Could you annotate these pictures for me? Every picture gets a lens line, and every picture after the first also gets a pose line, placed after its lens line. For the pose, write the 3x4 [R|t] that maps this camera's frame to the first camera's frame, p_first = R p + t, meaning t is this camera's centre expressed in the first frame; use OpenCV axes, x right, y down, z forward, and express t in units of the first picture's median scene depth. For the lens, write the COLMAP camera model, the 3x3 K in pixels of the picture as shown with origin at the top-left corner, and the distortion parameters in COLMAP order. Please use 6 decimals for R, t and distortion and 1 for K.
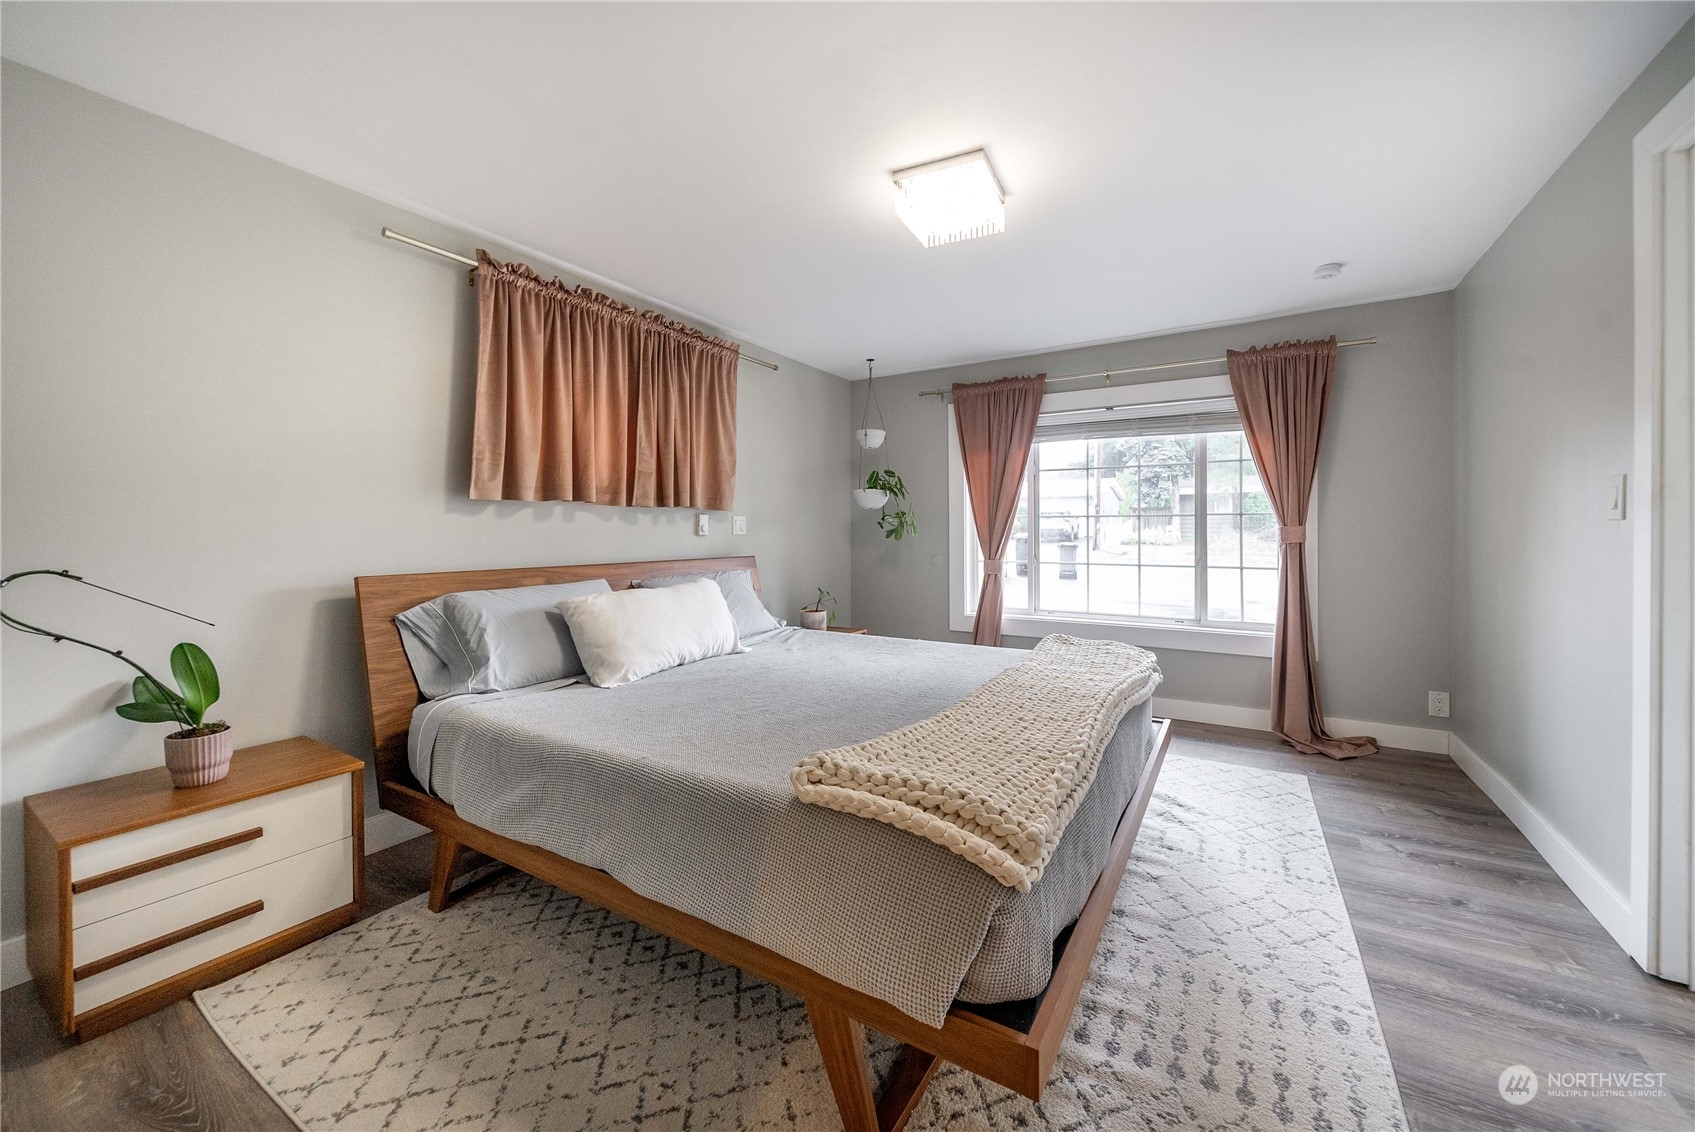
lens RADIAL K [[660.7, 0, 849.0], [0, 660.7, 503.8], [0, 0, 1]] dist [-0.000530, -0.000048]
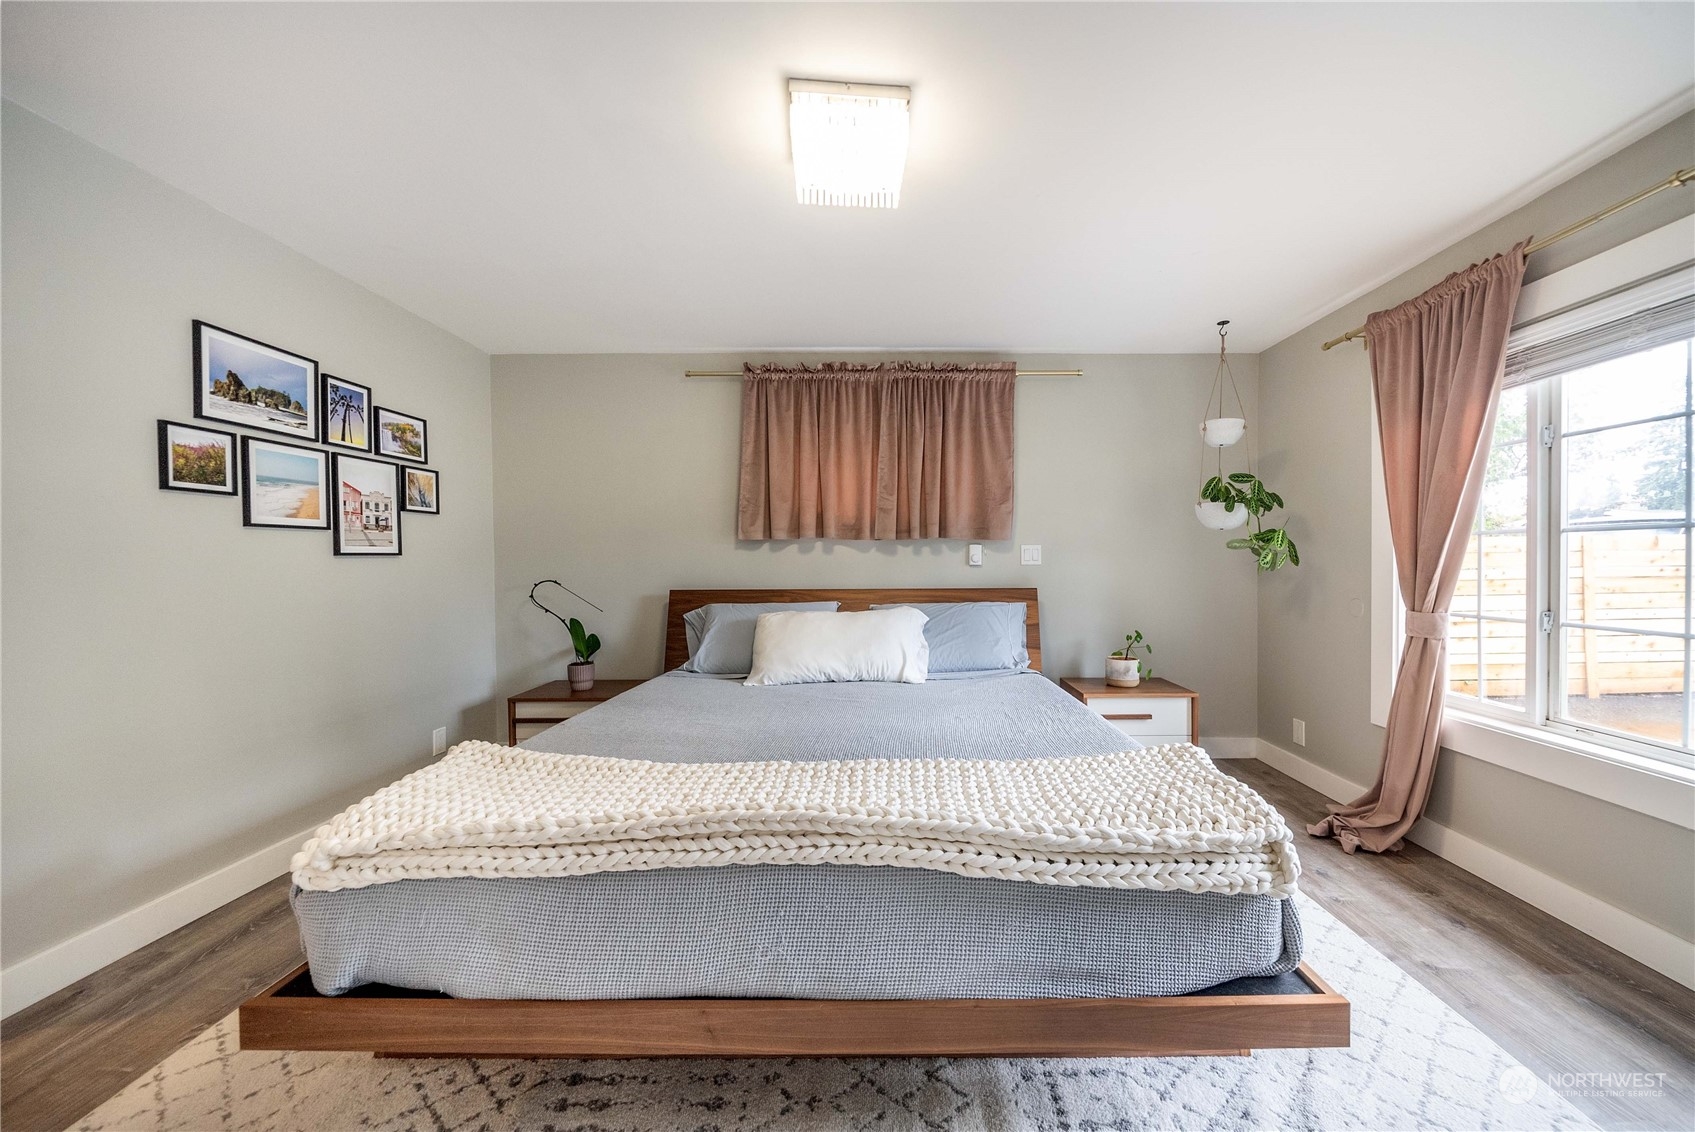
lens RADIAL K [[606.1, 0, 859.9], [0, 606.1, 545.0], [0, 0, 1]] dist [-0.001667, -0.000141]
pose [[0.502791, -0.022015, -0.864128, 0.484902], [0.038669, 0.999248, -0.002958, 0.012813], [0.863543, -0.031927, 0.503264, 0.390836]]
